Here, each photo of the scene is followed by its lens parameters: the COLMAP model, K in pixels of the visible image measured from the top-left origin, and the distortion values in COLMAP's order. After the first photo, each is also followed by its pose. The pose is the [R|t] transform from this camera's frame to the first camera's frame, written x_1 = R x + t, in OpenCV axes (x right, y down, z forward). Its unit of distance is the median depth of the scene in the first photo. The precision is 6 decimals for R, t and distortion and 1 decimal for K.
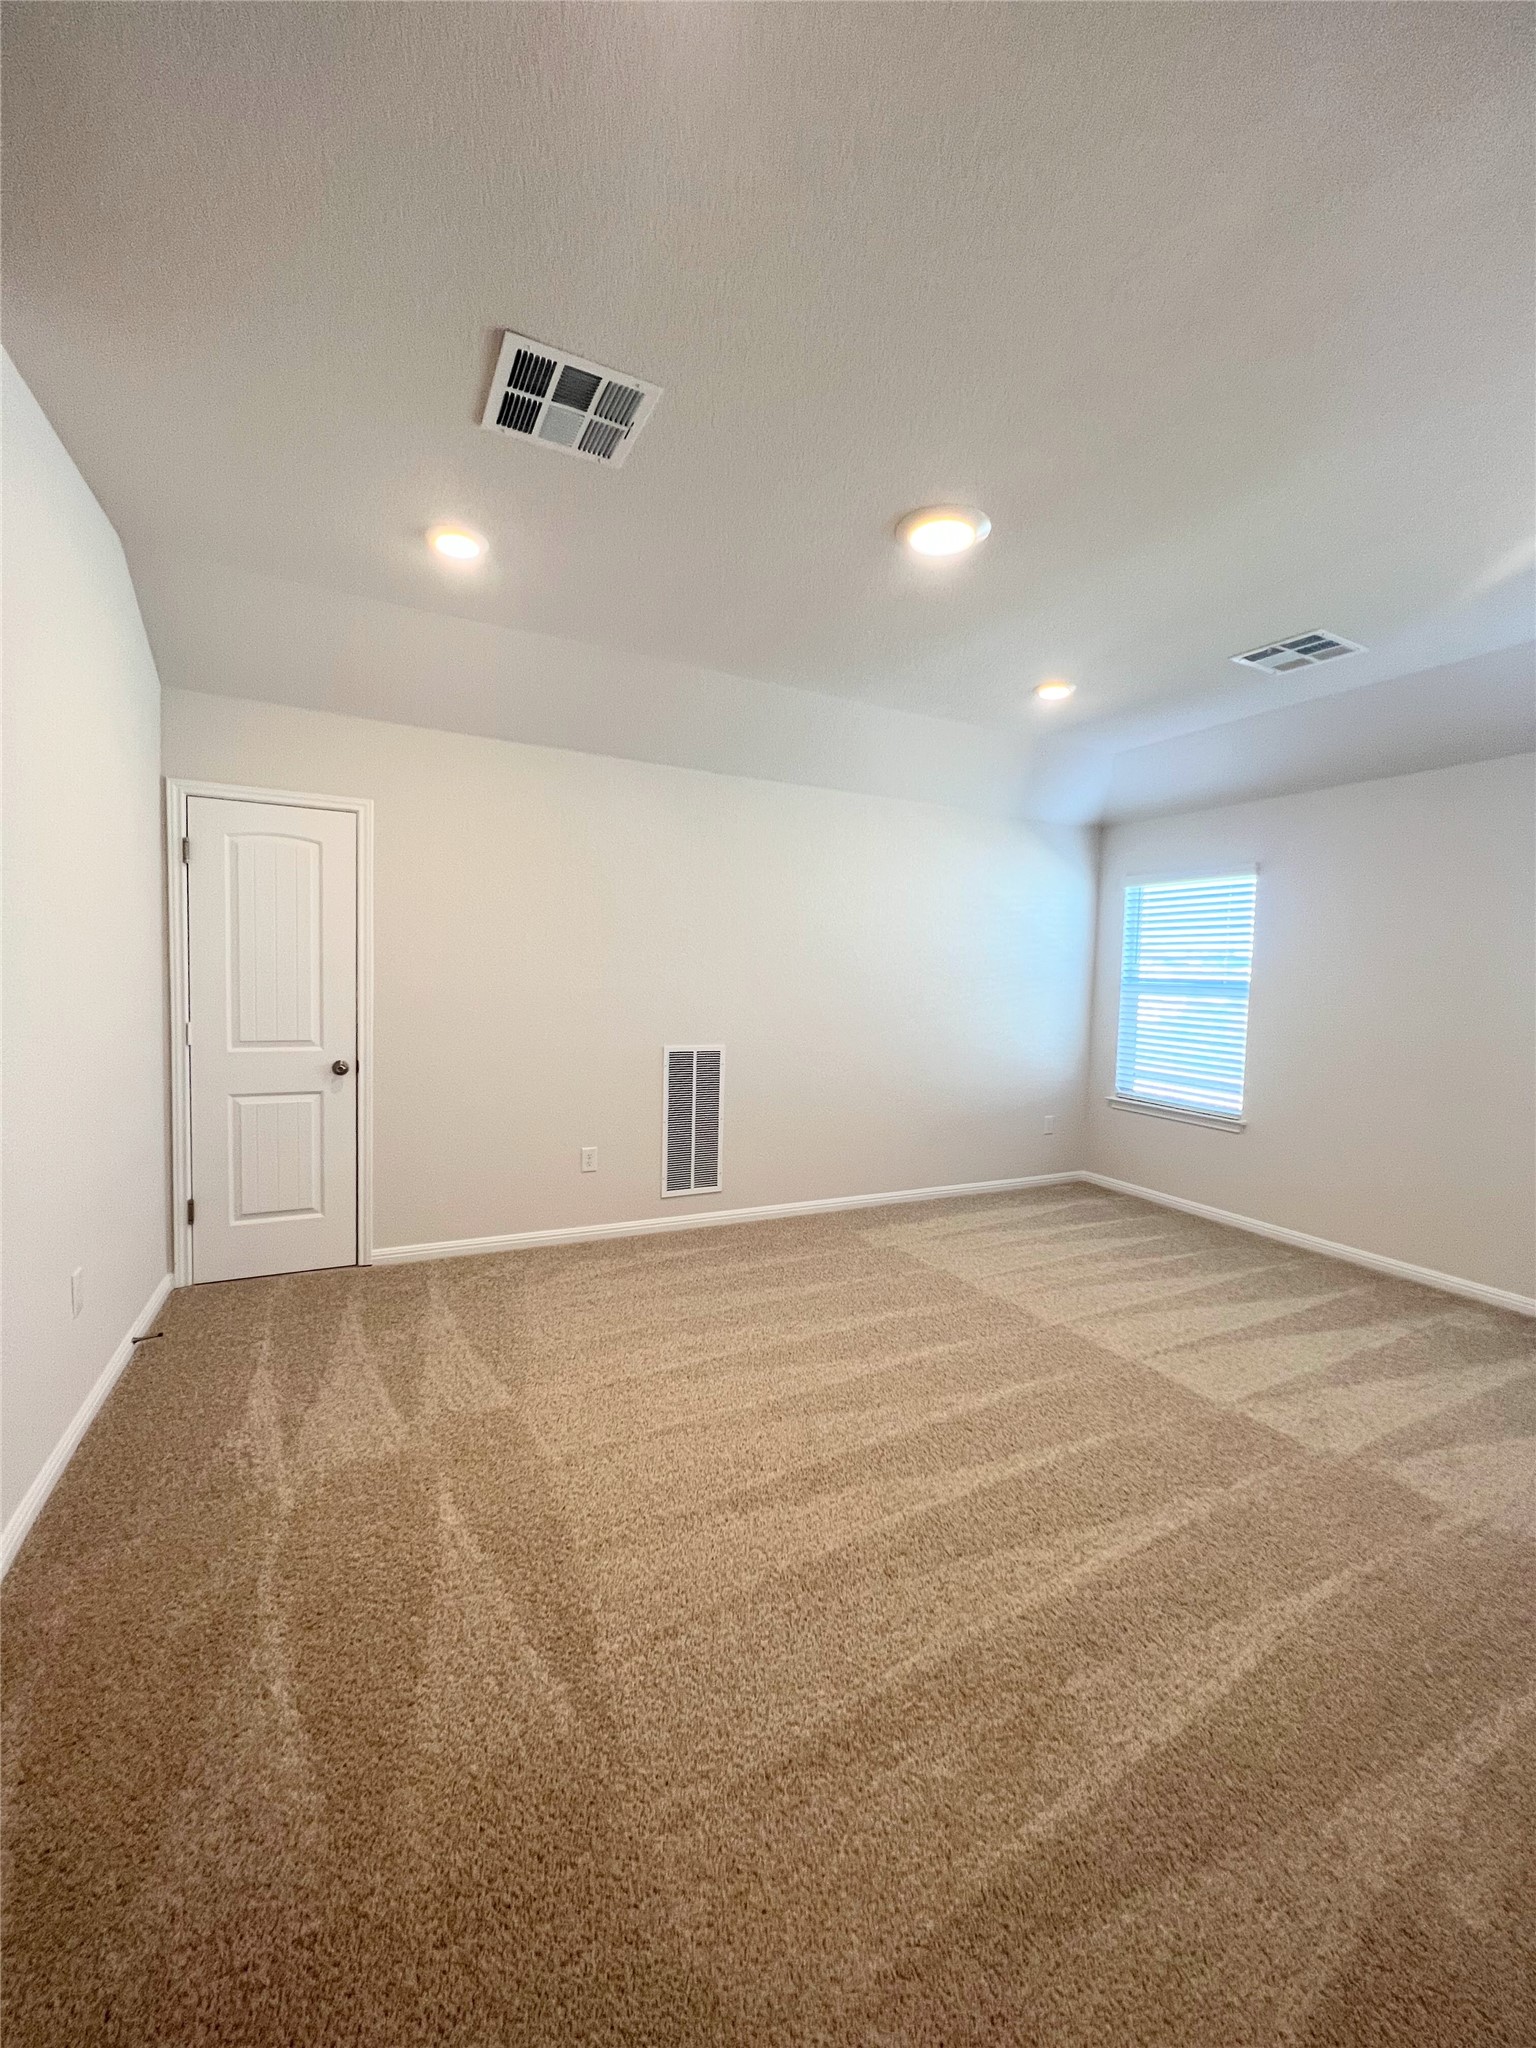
lens RADIAL K [[817.8, 0, 771.0], [0, 817.8, 1020.1], [0, 0, 1]] dist [-0.002138, 0.000343]
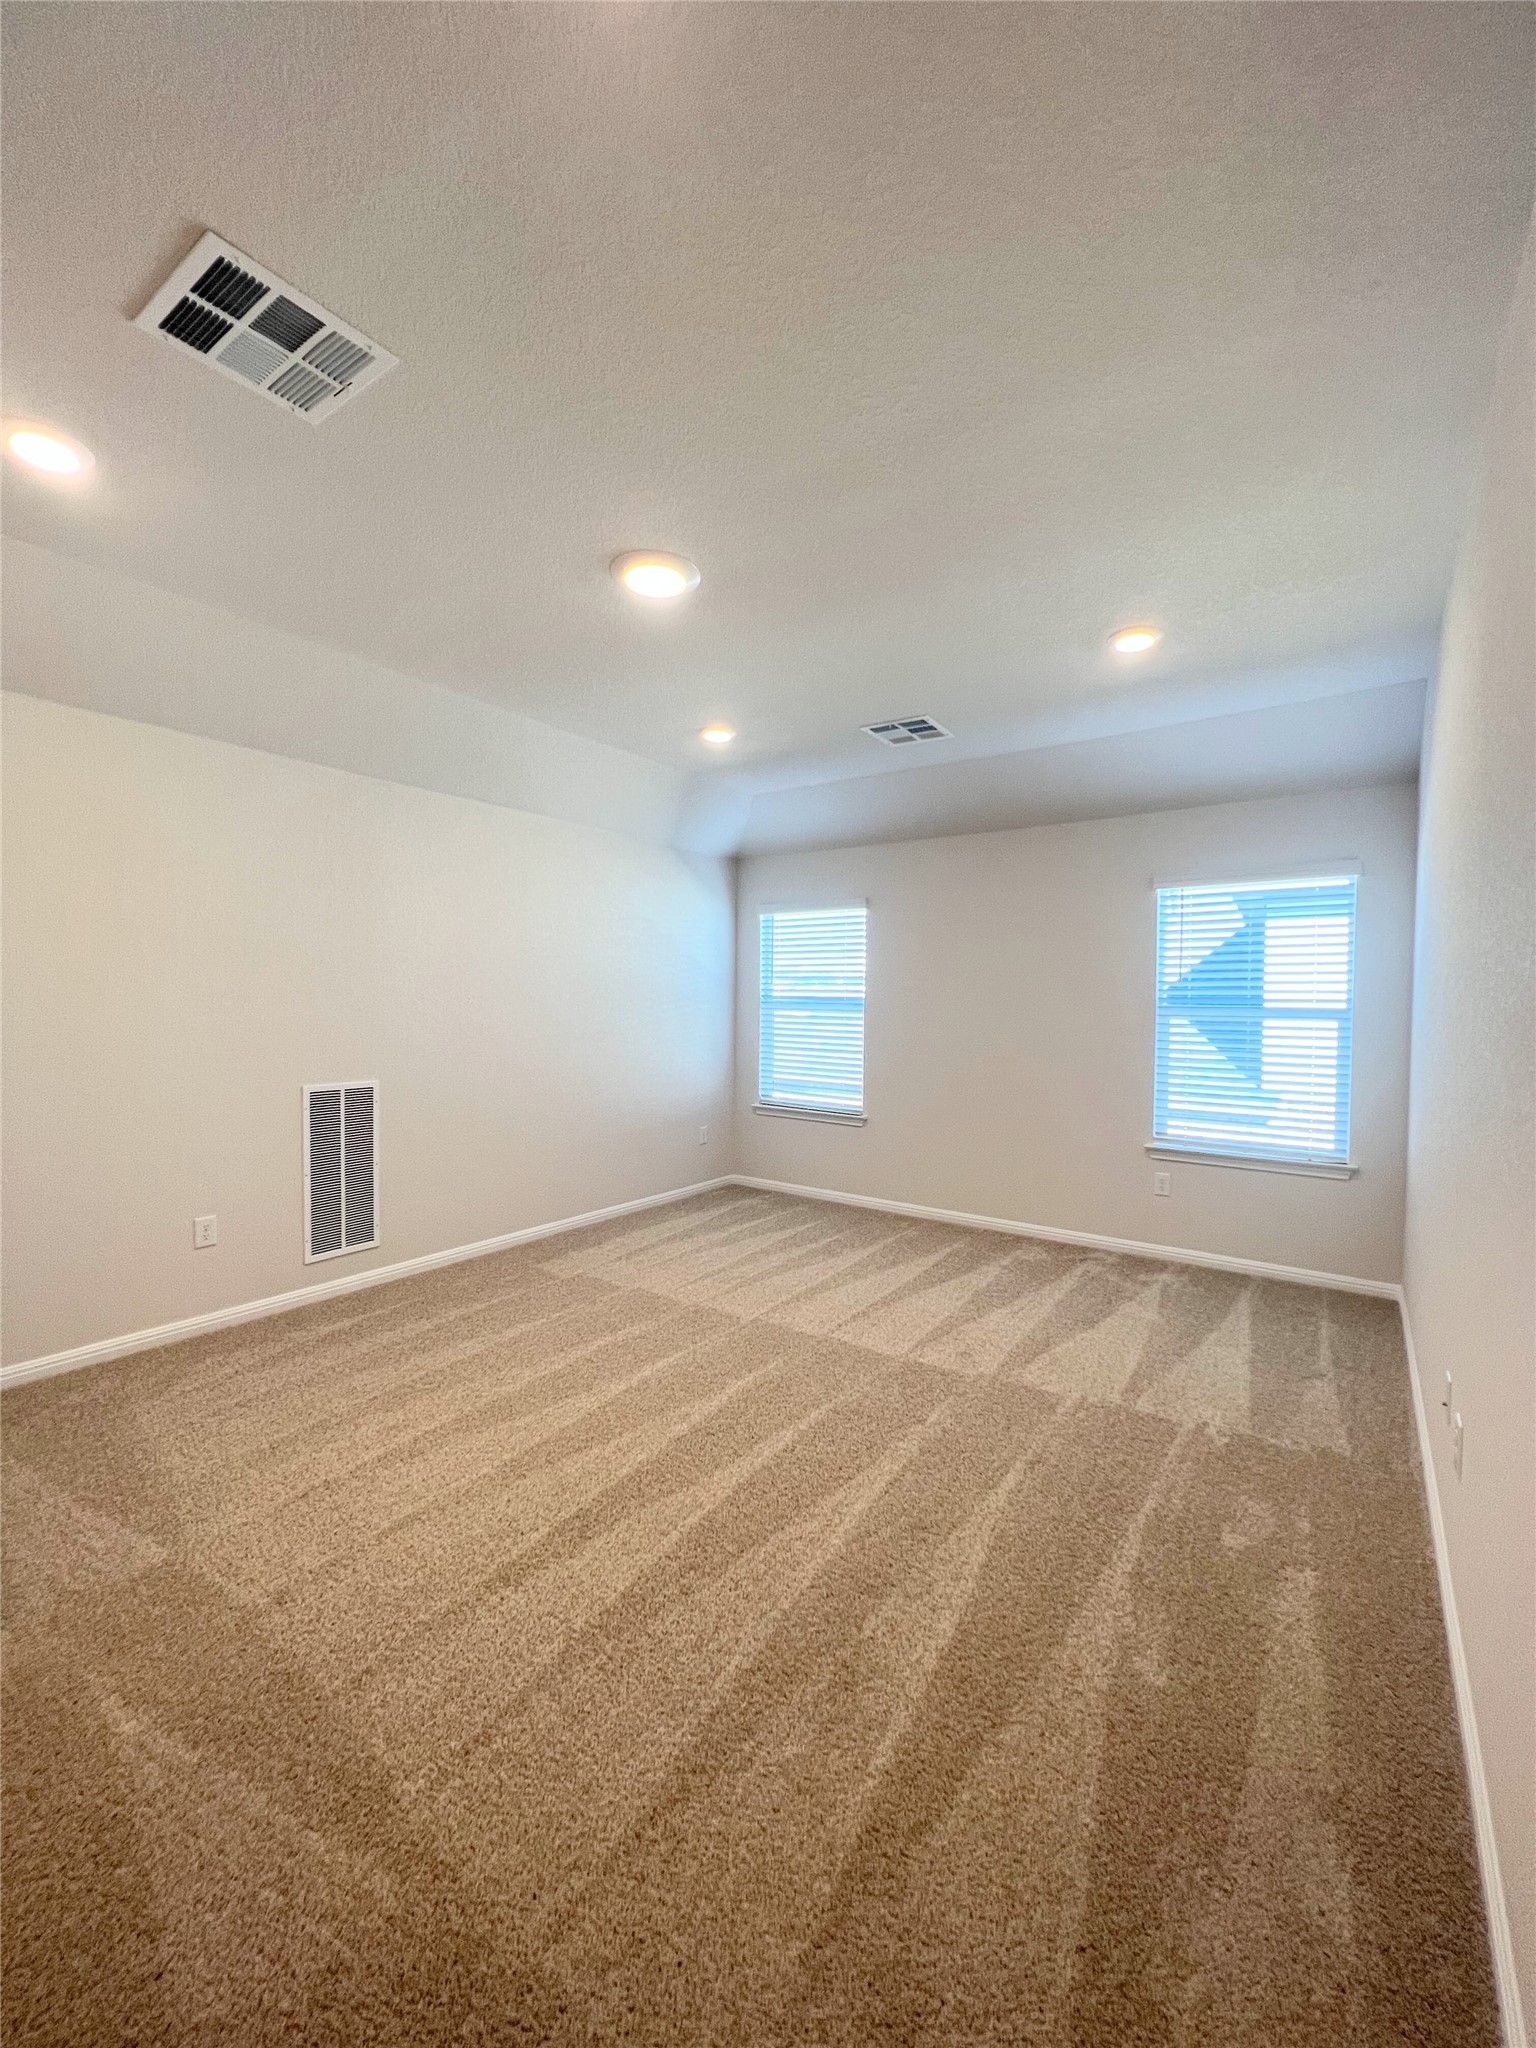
lens RADIAL K [[817.8, 0, 775.0], [0, 817.8, 1019.9], [0, 0, 1]] dist [-0.002138, 0.000343]
pose [[0.884997, -0.030687, 0.464585, -0.158090], [0.041178, 0.999074, -0.012450, -0.011175], [-0.463773, 0.030149, 0.885441, 0.021993]]
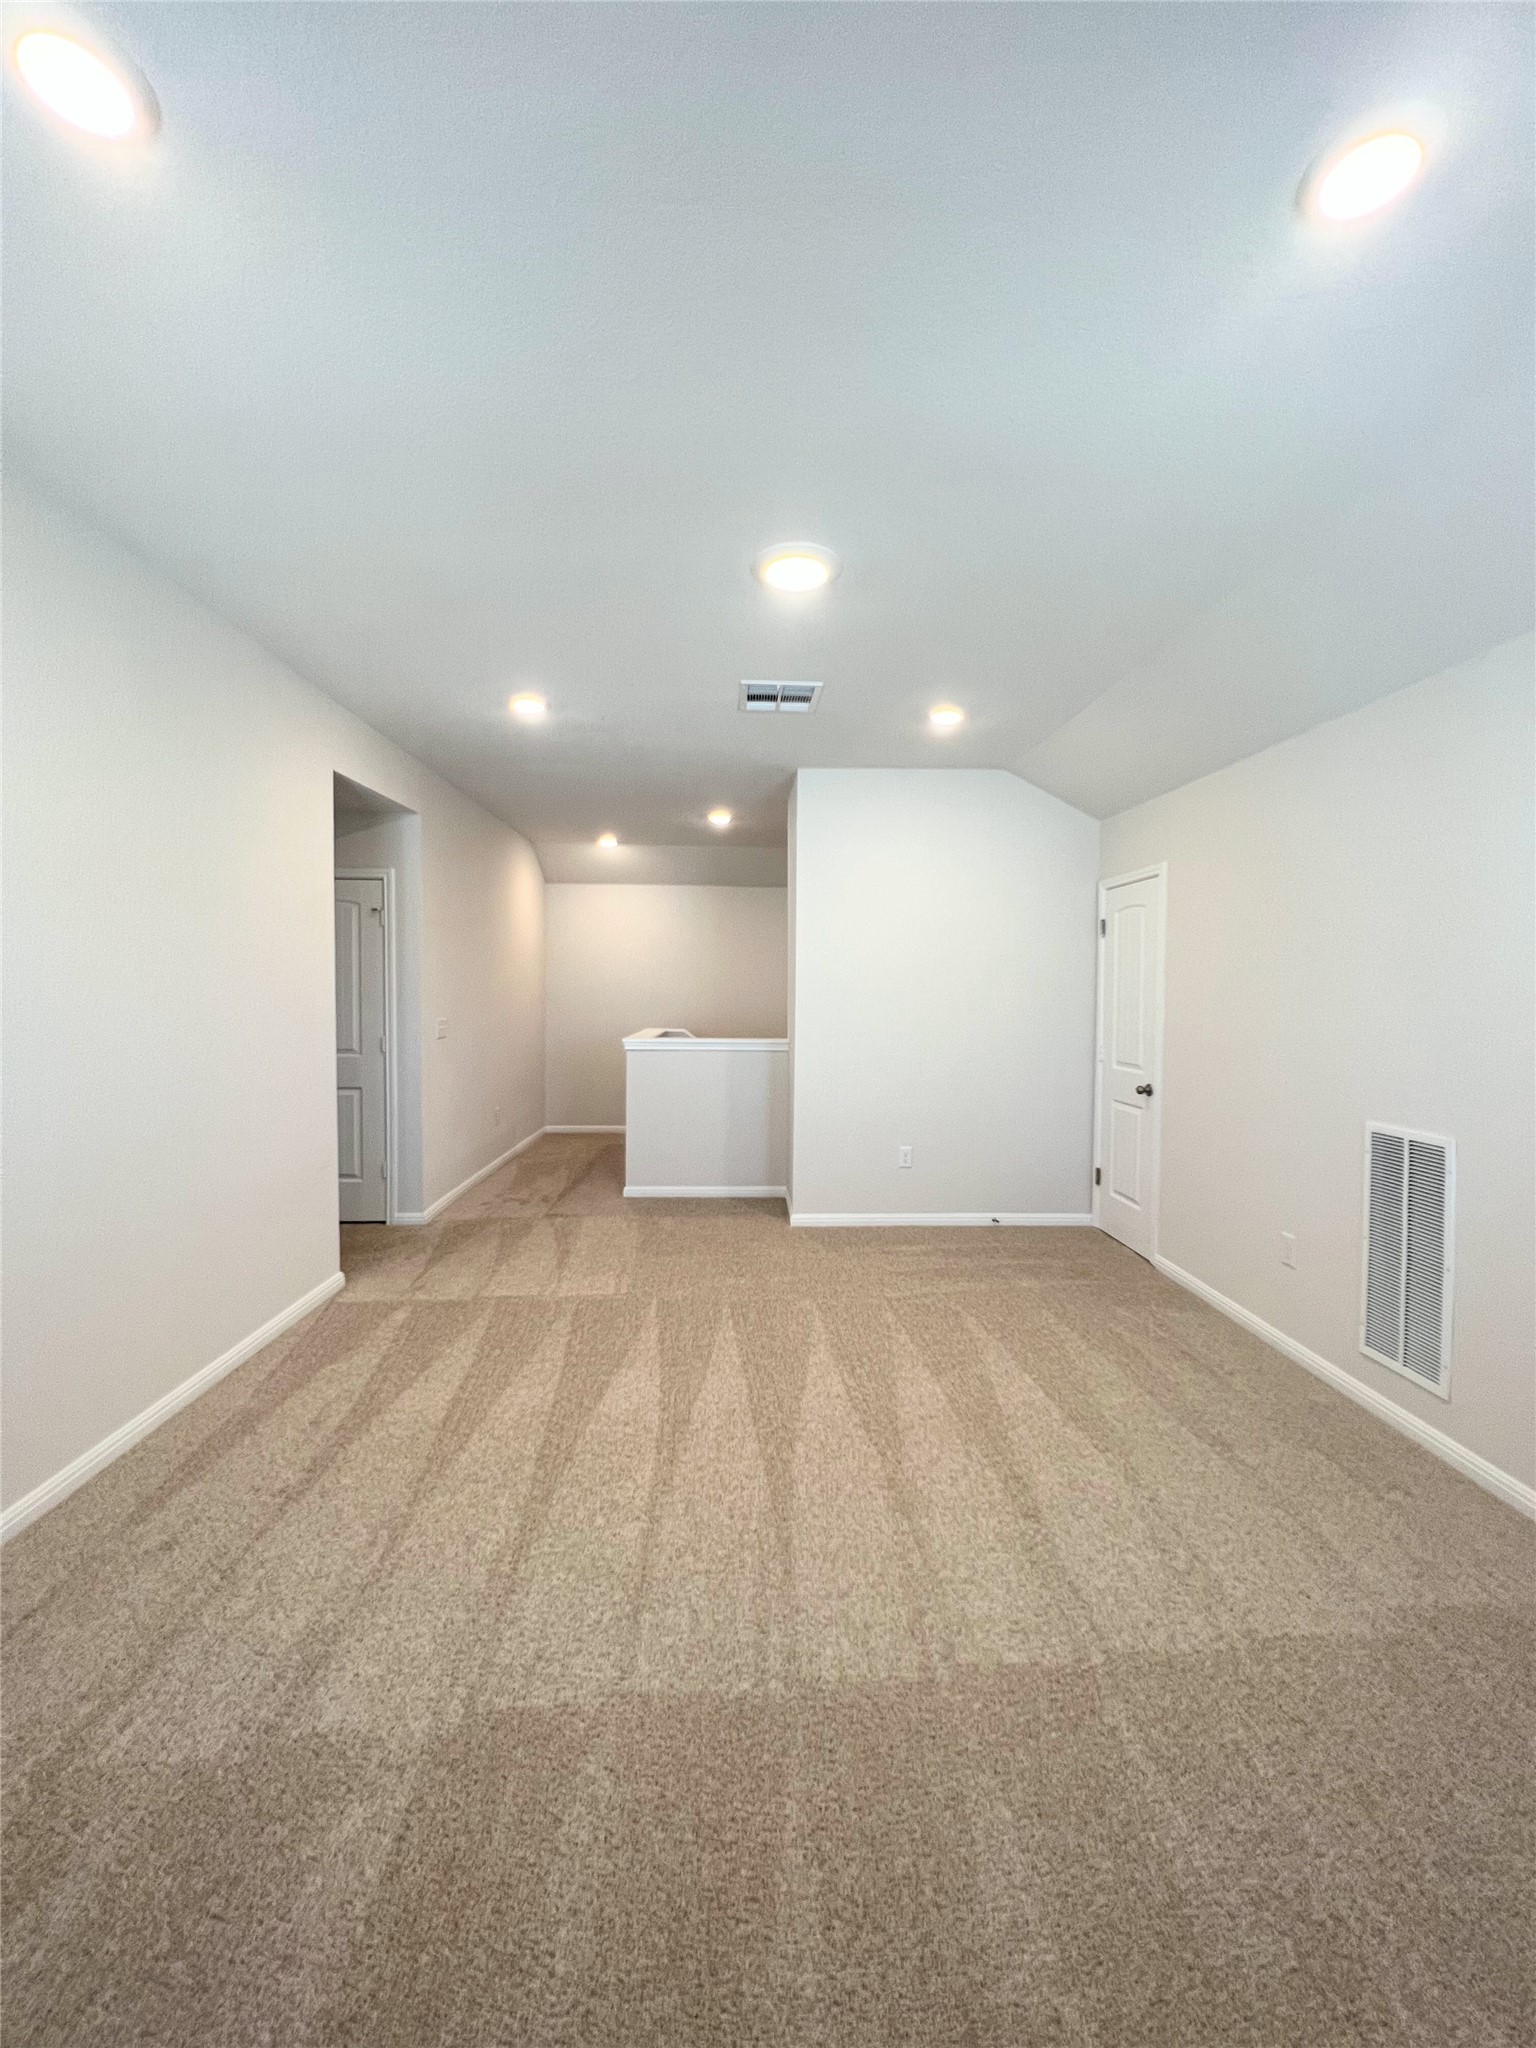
lens RADIAL K [[817.8, 0, 760.9], [0, 817.8, 1021.1], [0, 0, 1]] dist [-0.002138, 0.000343]
pose [[-0.414139, 0.001642, -0.910212, 1.188411], [-0.074215, 0.996608, 0.035565, -0.063866], [0.907183, 0.082280, -0.412613, 1.446538]]
